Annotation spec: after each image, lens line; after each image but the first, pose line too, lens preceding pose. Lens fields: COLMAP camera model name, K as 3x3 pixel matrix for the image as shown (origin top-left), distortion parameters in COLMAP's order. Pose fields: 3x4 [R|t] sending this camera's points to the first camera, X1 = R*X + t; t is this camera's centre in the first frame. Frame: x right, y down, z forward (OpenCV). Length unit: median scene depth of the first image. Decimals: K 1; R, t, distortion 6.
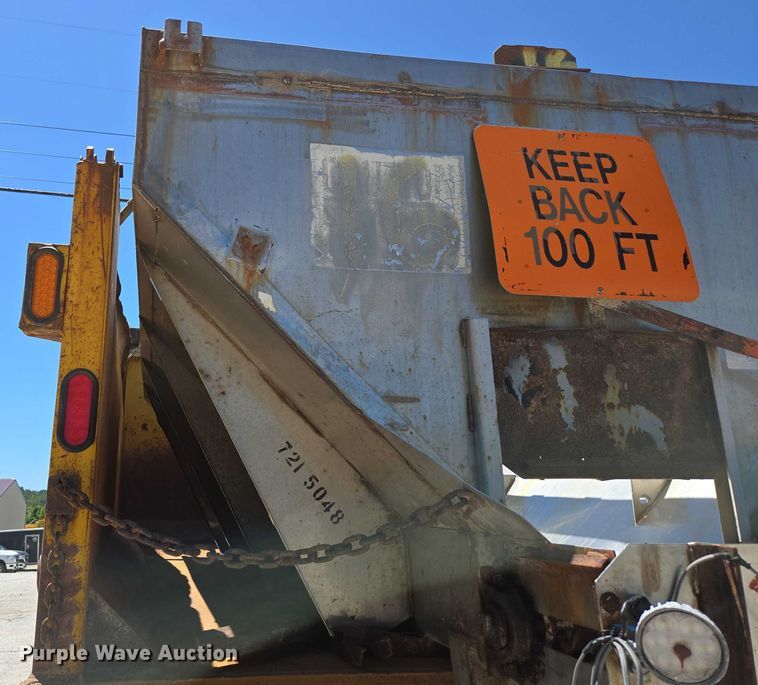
lens RADIAL K [[692.0, 0, 244.0], [0, 692.0, 308.0], [0, 0, 1]] dist [0.070505, -0.052100]
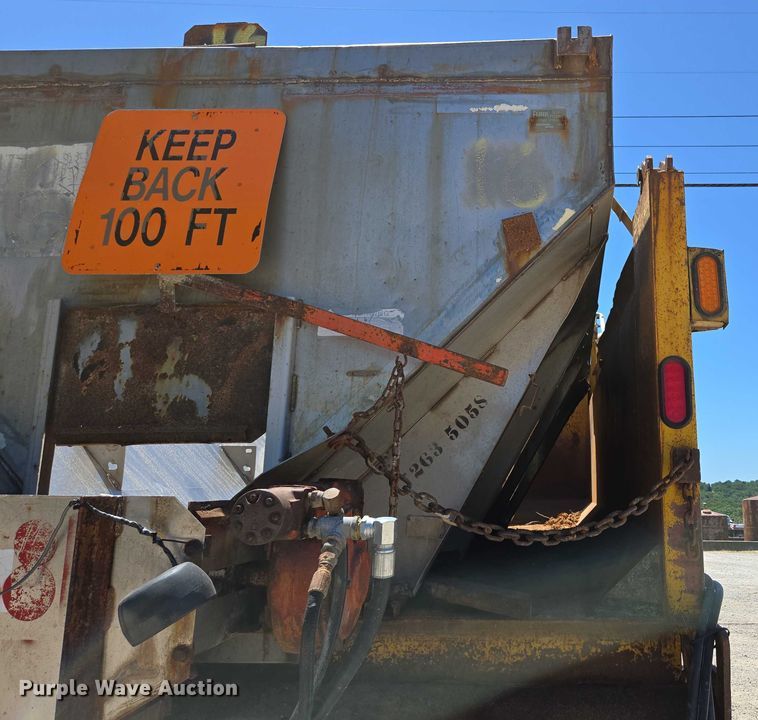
lens RADIAL K [[720.9, 0, 534.6], [0, 720.9, 327.8], [0, 0, 1]] dist [0.049727, -0.045756]
pose [[0.984132, -0.040049, -0.172858, 1.164169], [0.049737, 0.997403, 0.052082, 0.034840], [0.170324, -0.059853, 0.983569, 0.024336]]
